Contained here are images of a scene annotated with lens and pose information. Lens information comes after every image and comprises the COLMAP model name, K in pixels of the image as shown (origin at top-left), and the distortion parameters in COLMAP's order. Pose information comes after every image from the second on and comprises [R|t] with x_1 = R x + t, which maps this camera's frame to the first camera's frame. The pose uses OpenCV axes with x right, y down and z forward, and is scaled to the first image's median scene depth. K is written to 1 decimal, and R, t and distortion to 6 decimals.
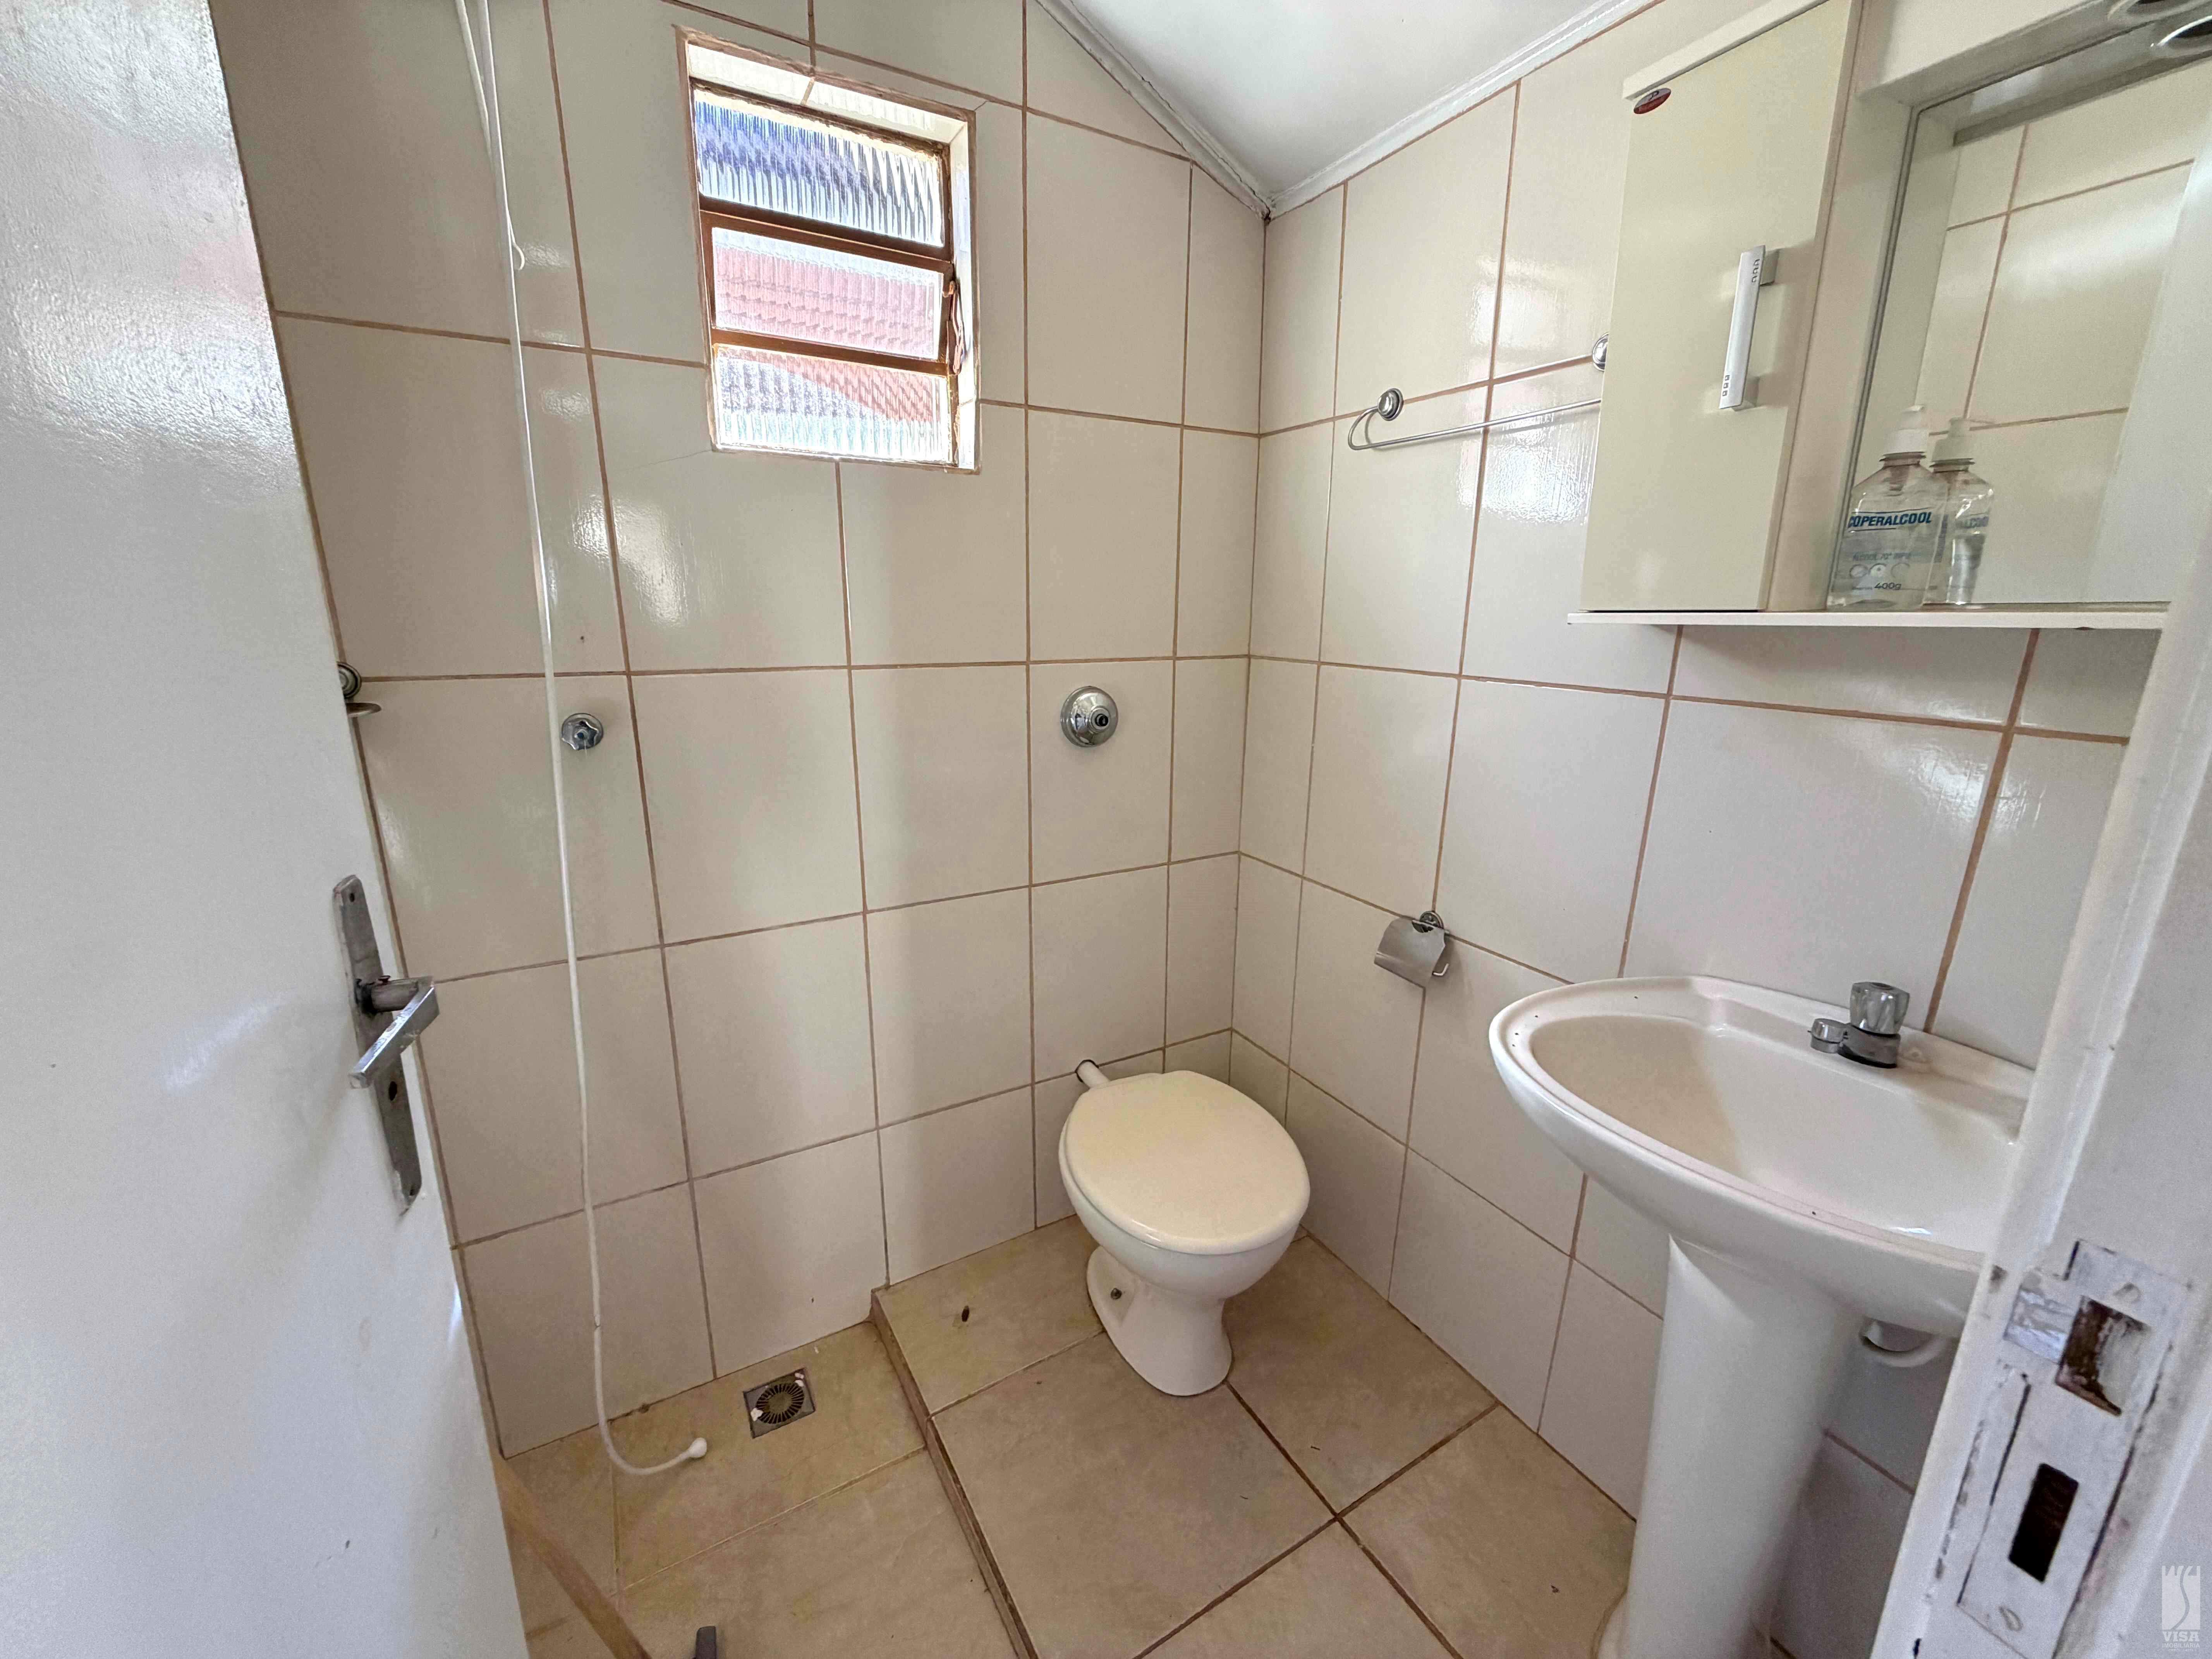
lens RADIAL K [[878.4, 0, 1103.7], [0, 878.4, 824.5], [0, 0, 1]] dist [0.000872, -0.000324]
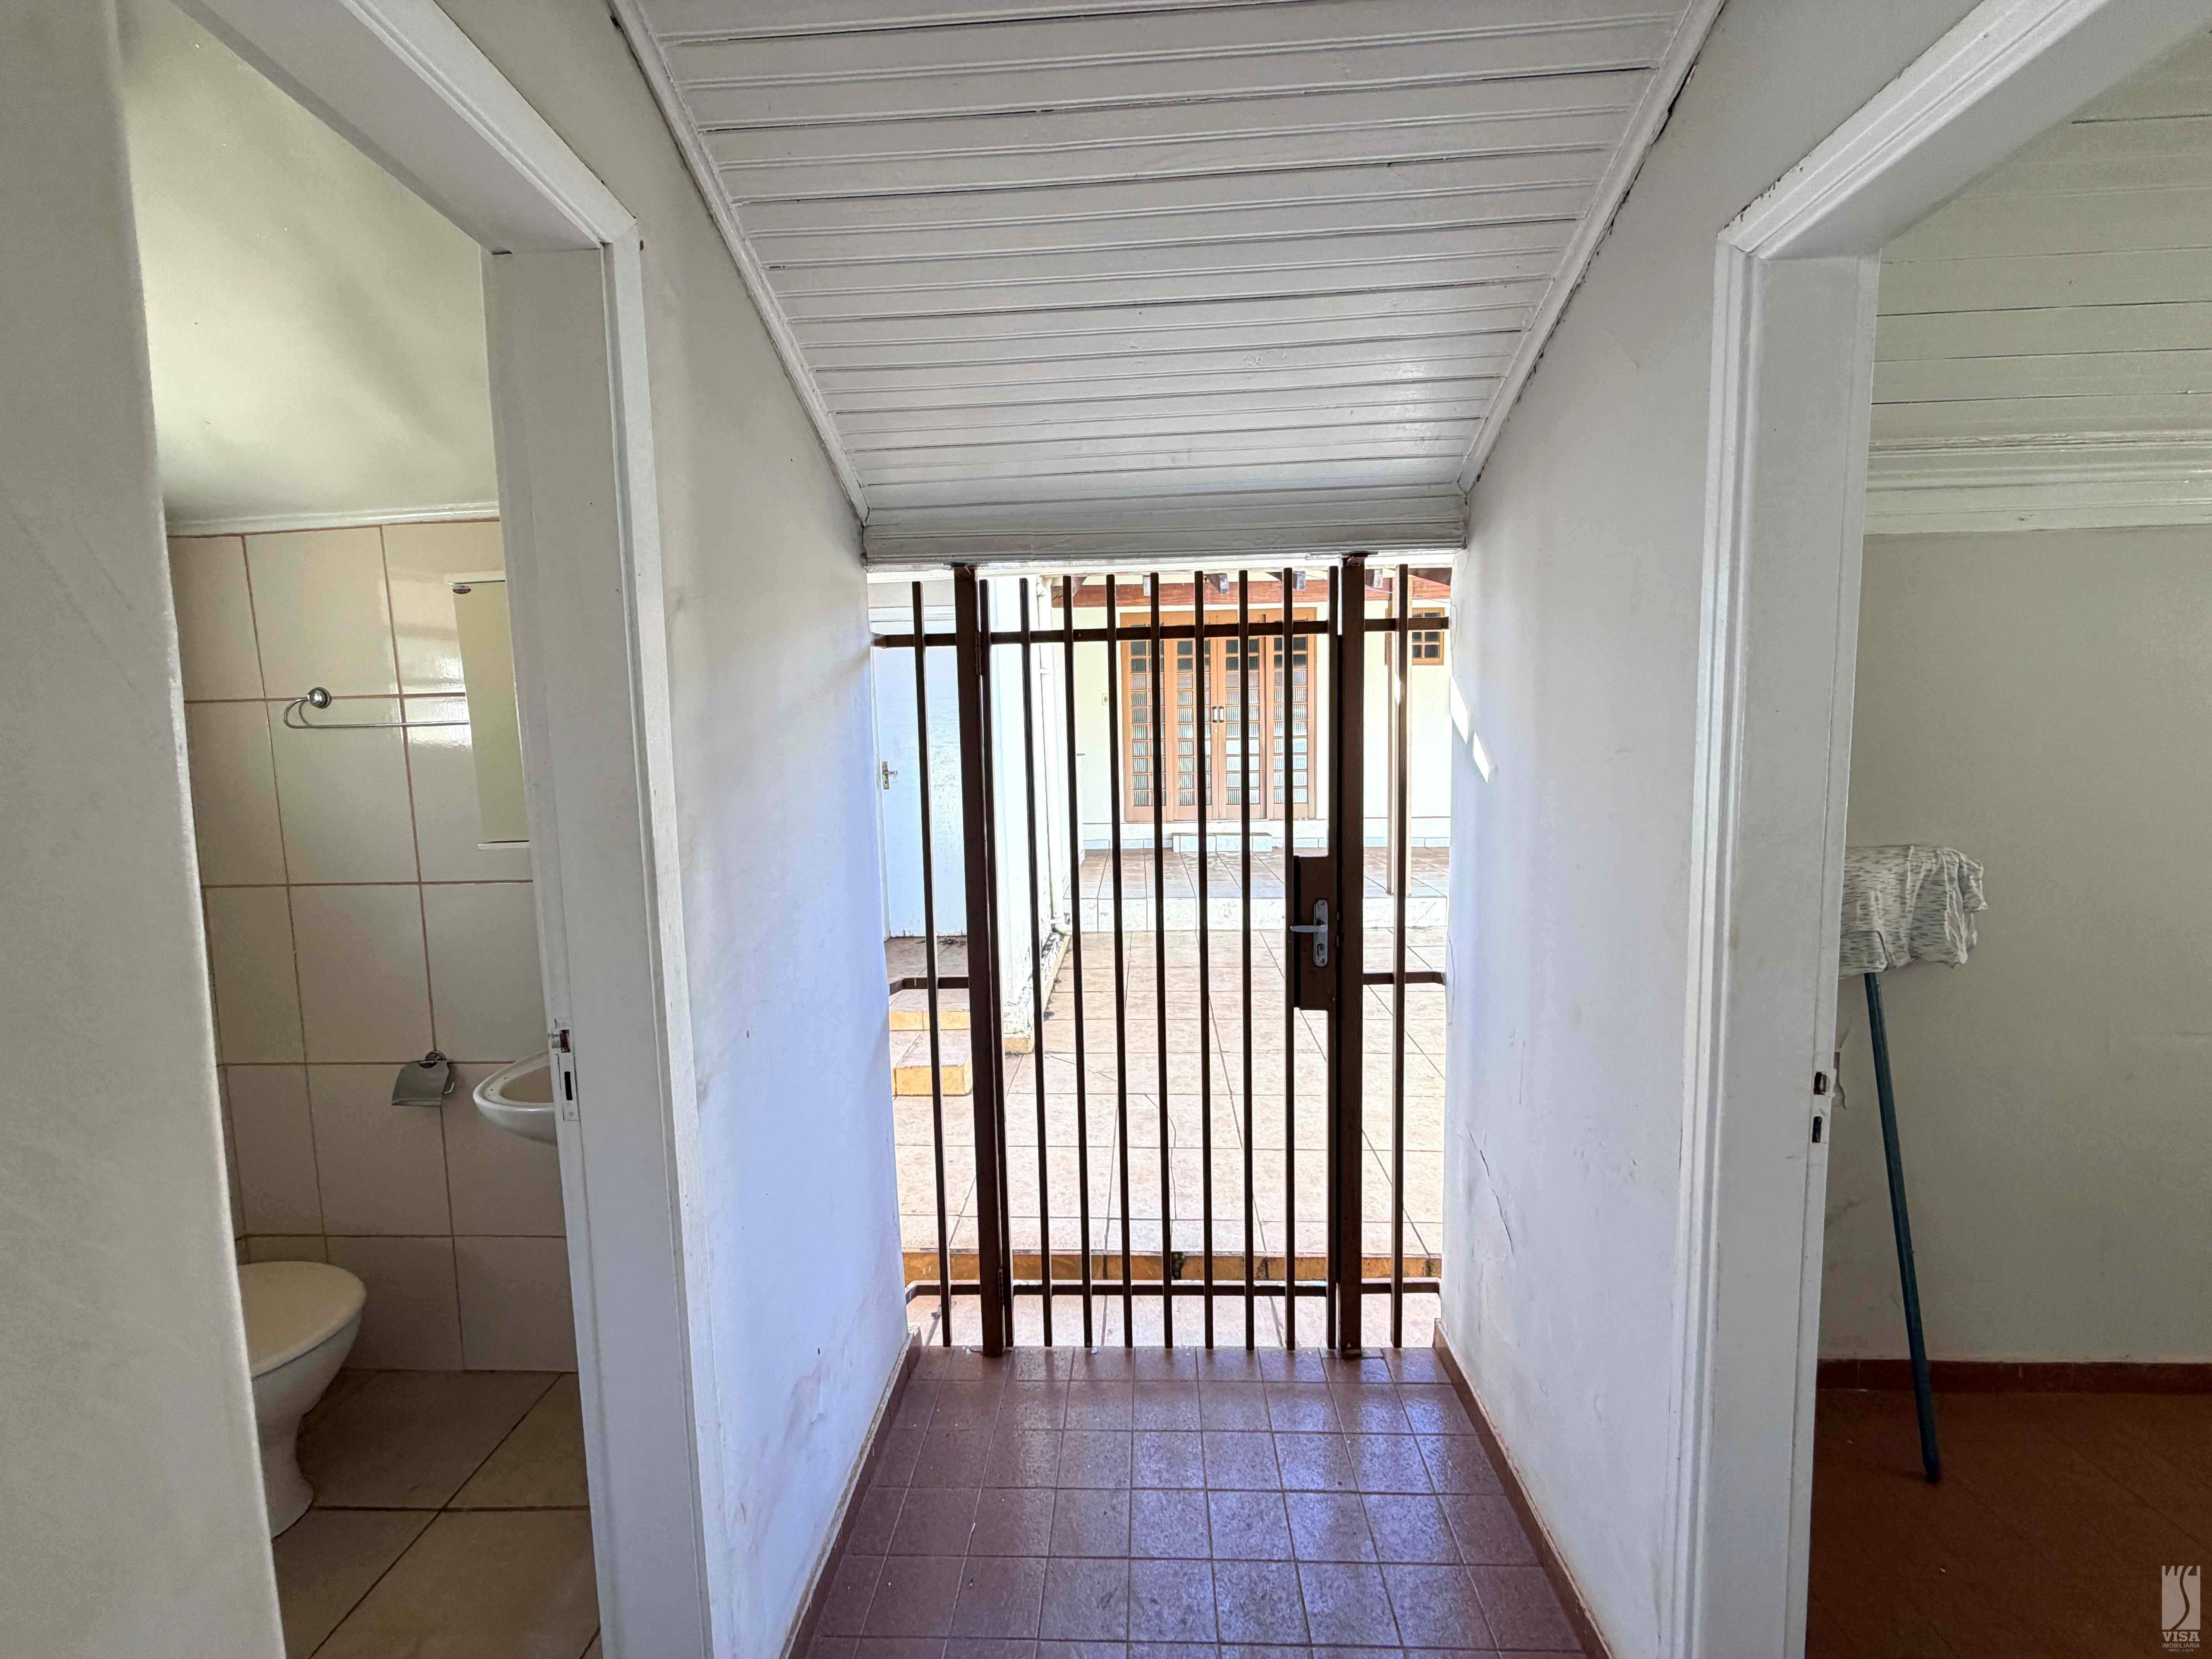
lens RADIAL K [[878.4, 0, 1098.3], [0, 878.4, 833.5], [0, 0, 1]] dist [0.000872, -0.000324]
pose [[0.538294, -0.100757, 0.836712, -0.188437], [0.236838, 0.970902, -0.035453, 0.064210], [-0.808793, 0.217249, 0.546494, -0.684920]]
